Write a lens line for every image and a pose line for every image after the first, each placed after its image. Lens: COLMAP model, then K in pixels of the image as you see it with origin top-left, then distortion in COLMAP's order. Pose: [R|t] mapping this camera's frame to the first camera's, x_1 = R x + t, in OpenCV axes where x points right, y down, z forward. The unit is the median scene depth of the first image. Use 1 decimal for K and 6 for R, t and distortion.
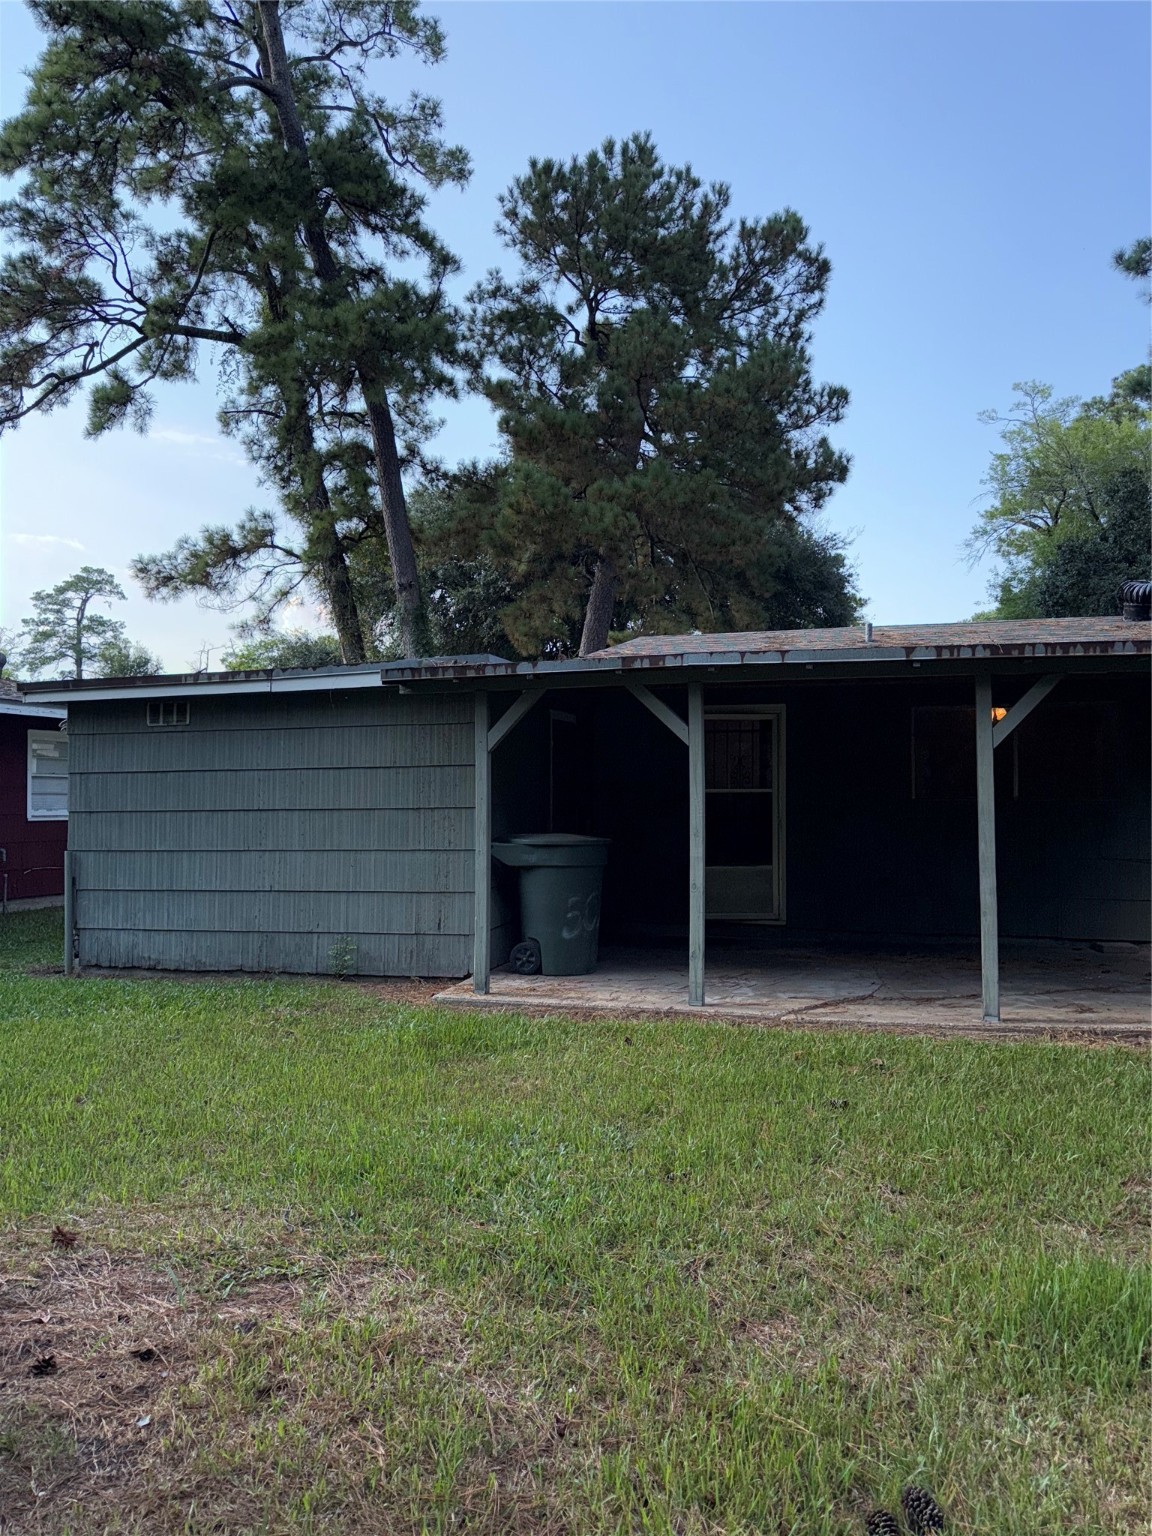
lens RADIAL K [[1092.2, 0, 579.2], [0, 1092.2, 772.8], [0, 0, 1]] dist [0.029054, -0.036717]
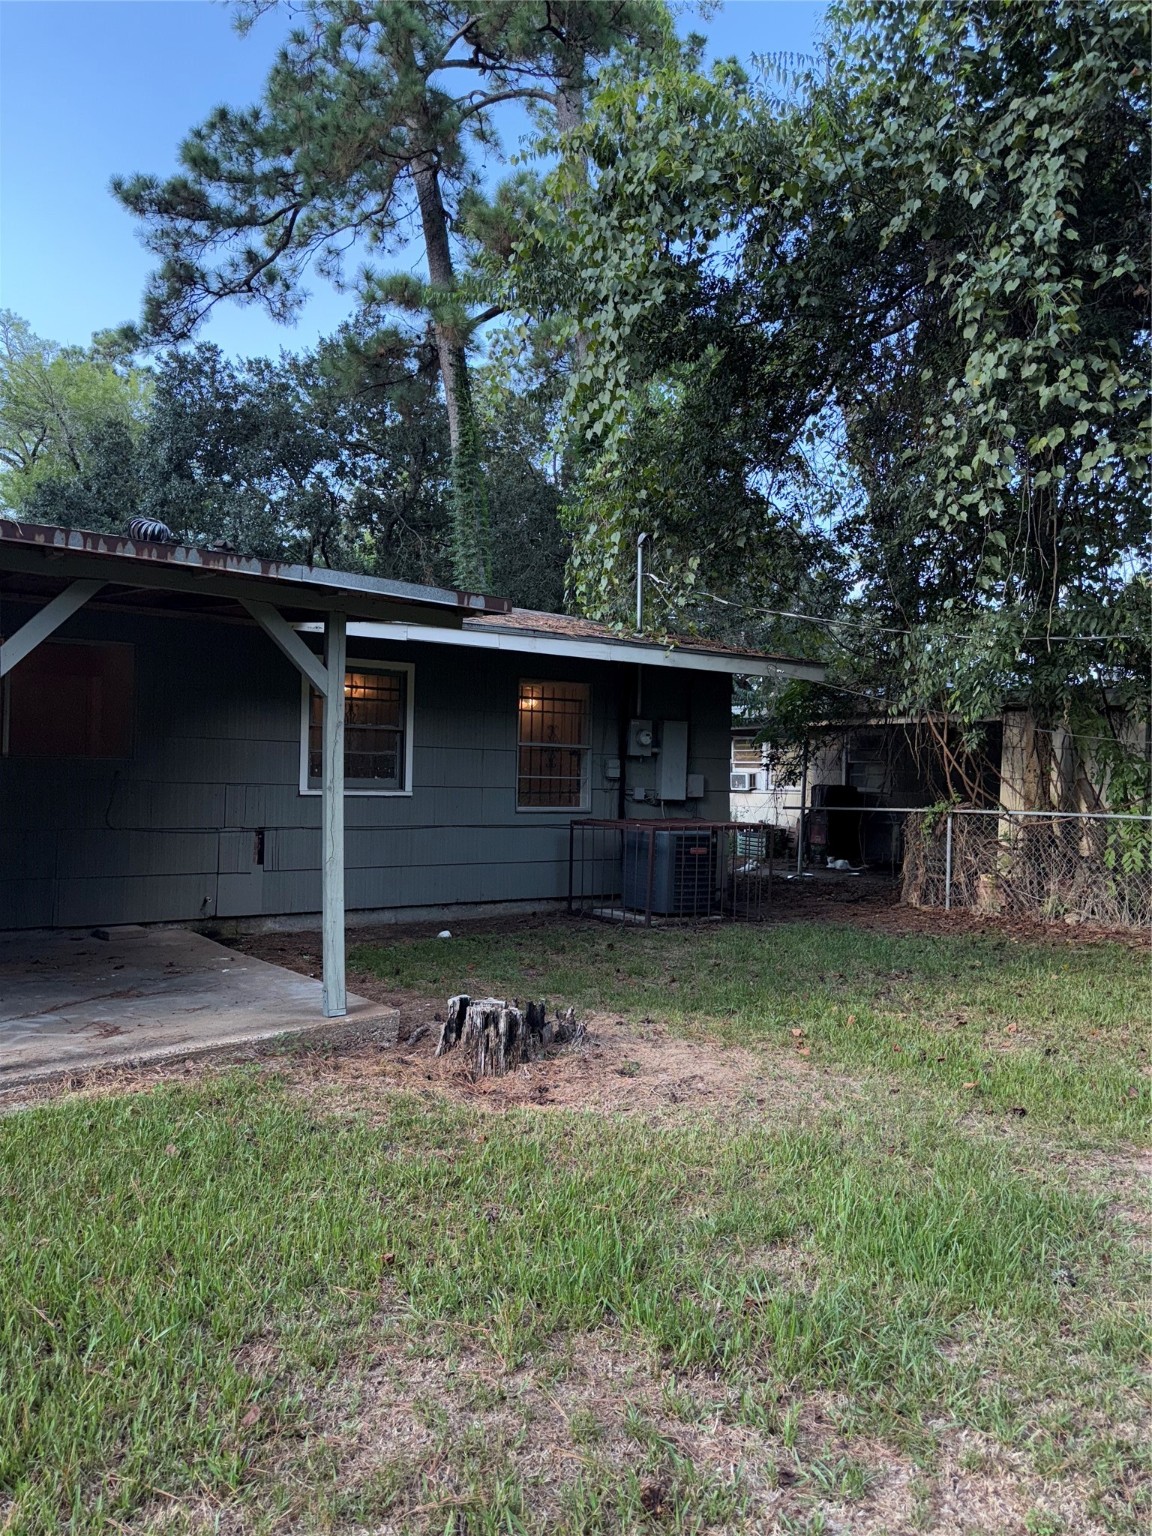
lens RADIAL K [[1092.2, 0, 579.2], [0, 1092.2, 772.8], [0, 0, 1]] dist [0.029054, -0.036717]
pose [[0.632273, 0.015928, 0.774582, 0.063938], [-0.040948, 0.999078, 0.012881, 0.012142], [-0.773662, -0.039862, 0.632343, 0.237274]]
